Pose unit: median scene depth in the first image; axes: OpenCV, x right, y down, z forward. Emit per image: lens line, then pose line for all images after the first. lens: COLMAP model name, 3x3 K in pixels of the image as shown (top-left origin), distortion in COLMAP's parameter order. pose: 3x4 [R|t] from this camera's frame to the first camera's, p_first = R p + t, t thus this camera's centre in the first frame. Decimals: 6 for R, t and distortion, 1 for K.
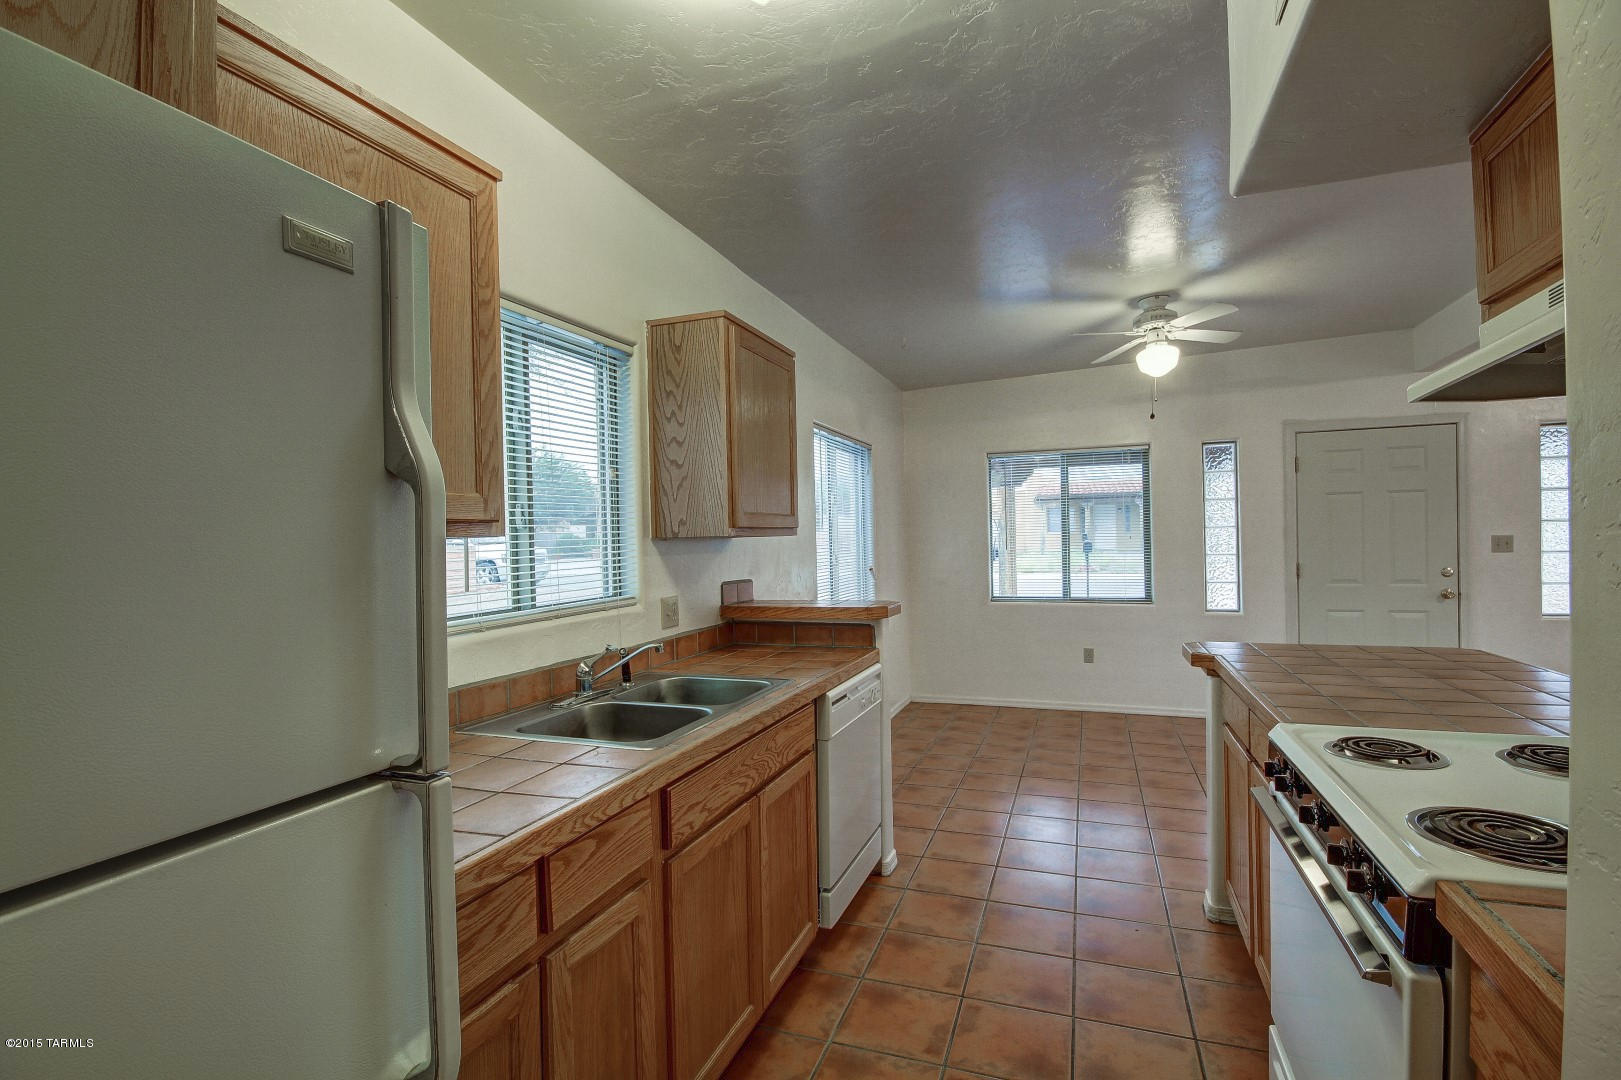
lens RADIAL K [[752.8, 0, 817.8], [0, 752.8, 542.8], [0, 0, 1]] dist [-0.002608, -0.000592]
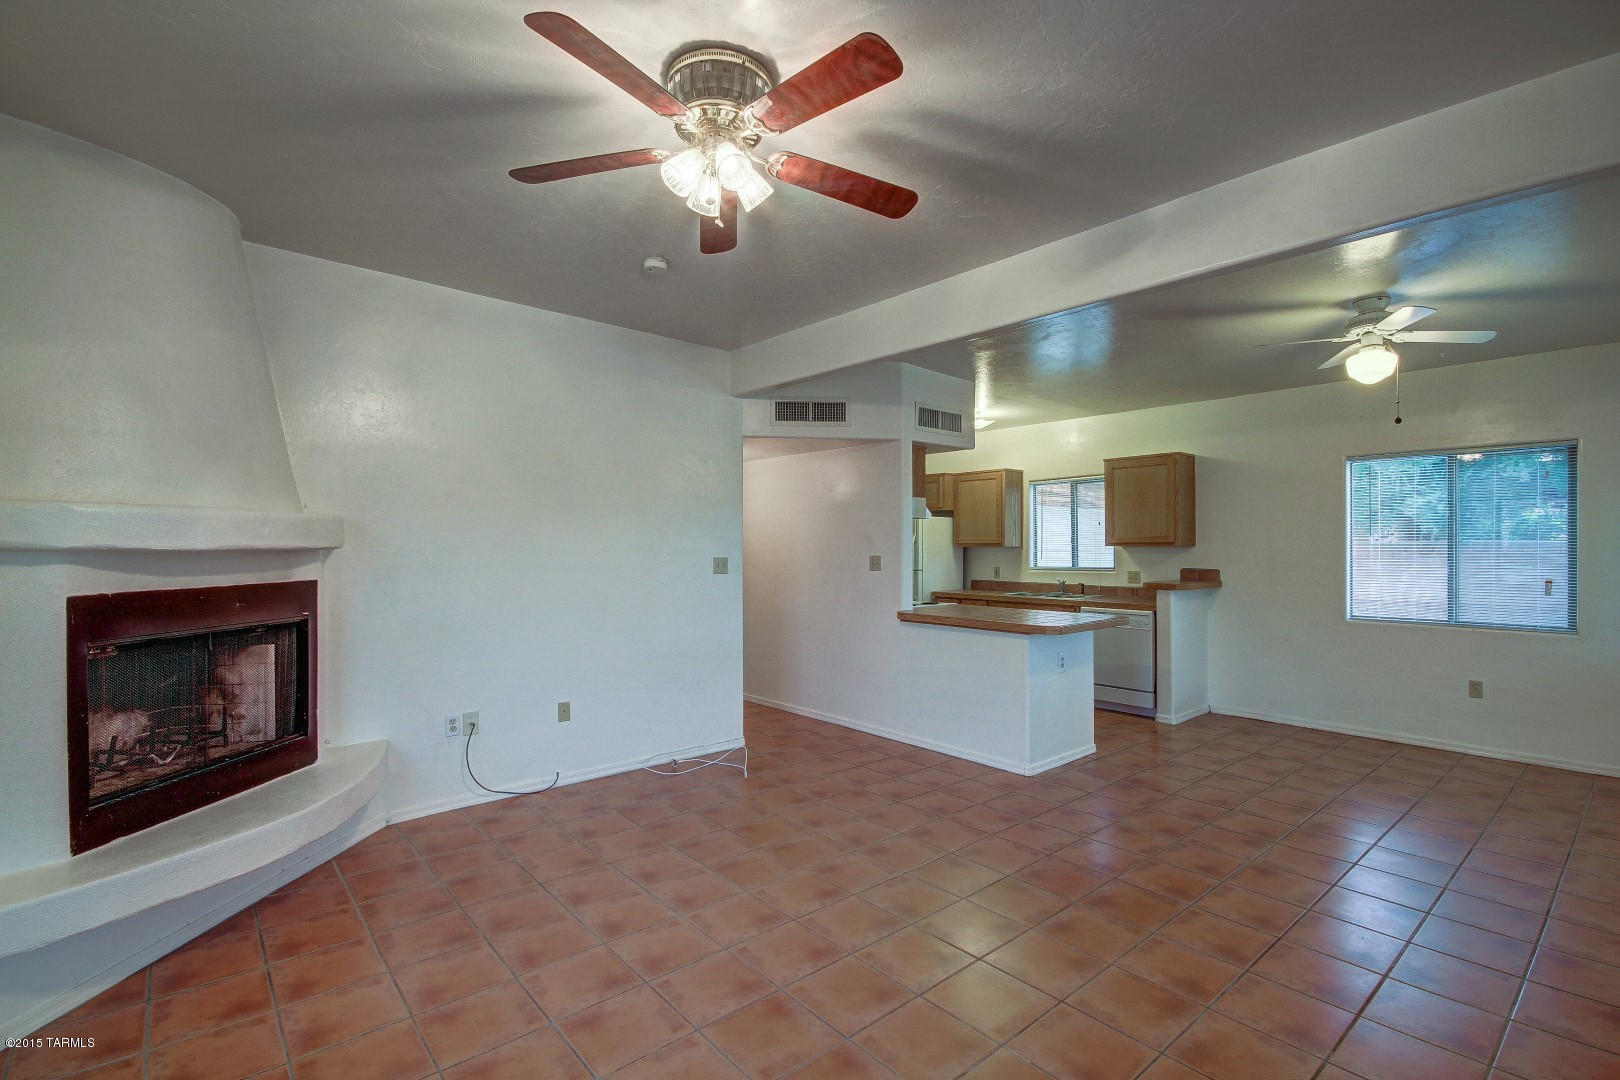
lens RADIAL K [[750.2, 0, 804.9], [0, 750.2, 546.9], [0, 0, 1]] dist [-0.003058, -0.001132]
pose [[-0.498642, 0.028724, -0.866332, 1.373386], [0.013388, 0.999587, 0.025436, -0.044467], [0.866705, 0.001085, -0.498820, 0.729875]]
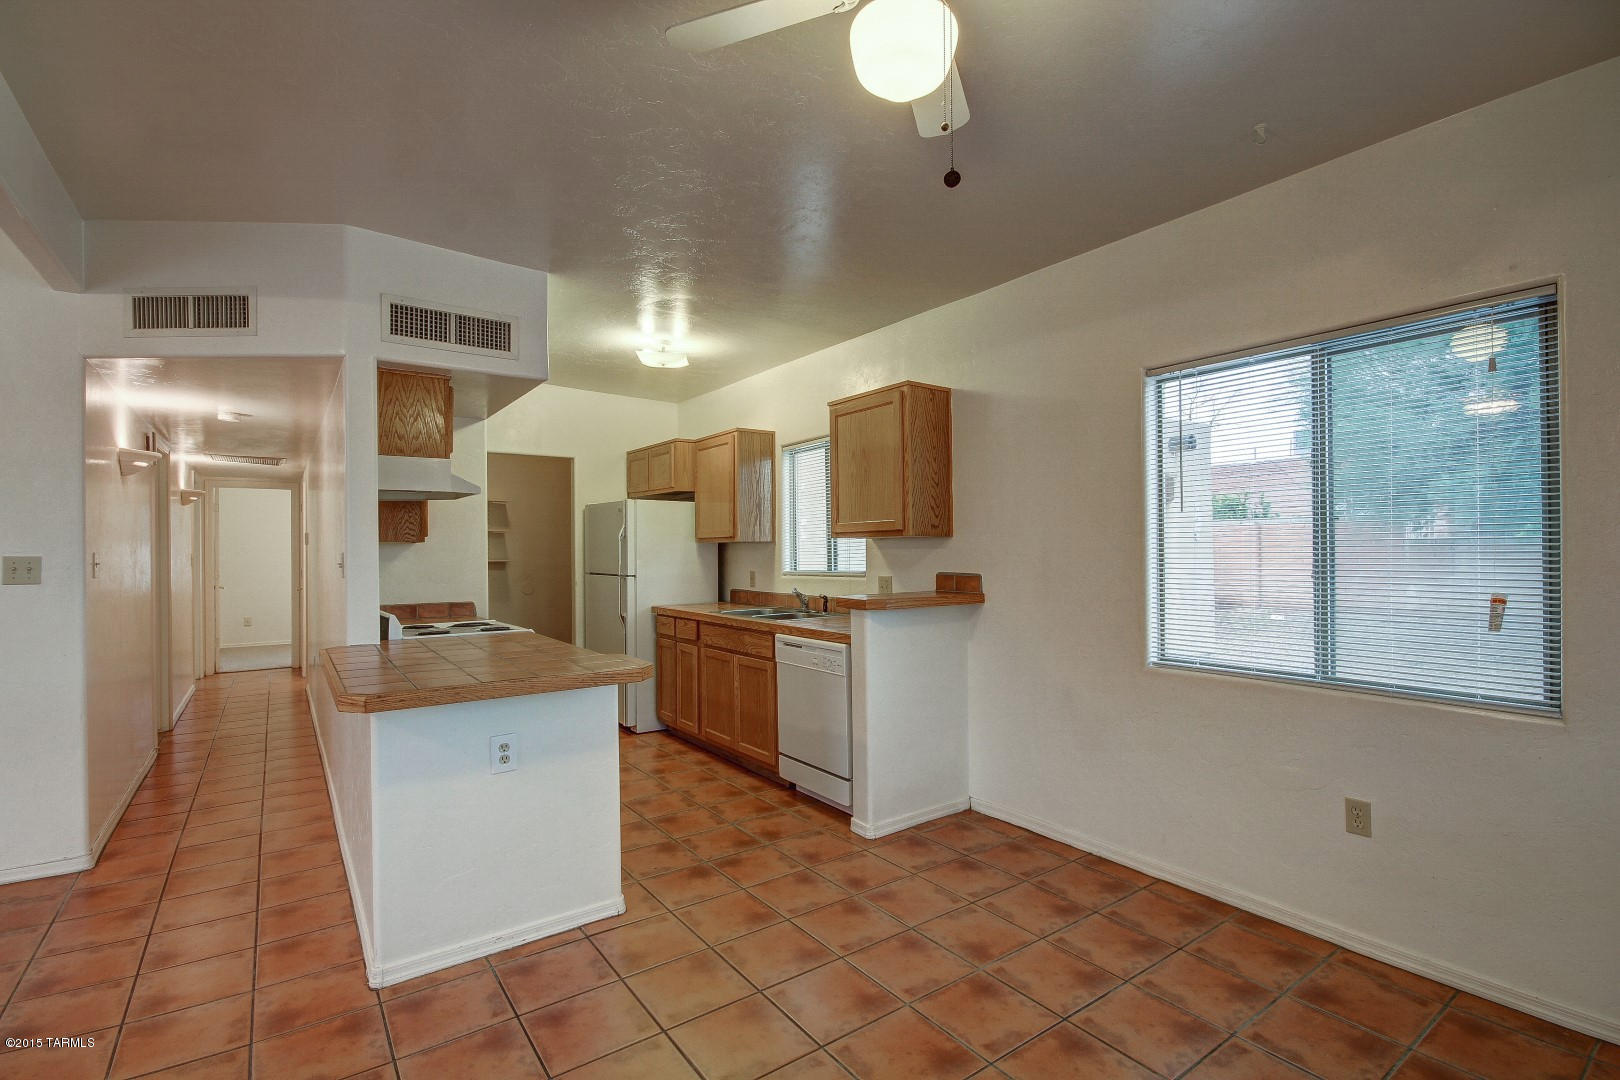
lens RADIAL K [[750.2, 0, 804.9], [0, 750.2, 546.9], [0, 0, 1]] dist [-0.003058, -0.001132]
pose [[-0.568673, 0.027365, -0.822109, 0.665619], [0.020917, 0.999604, 0.018804, -0.011146], [0.822298, -0.006503, -0.569020, 0.993197]]
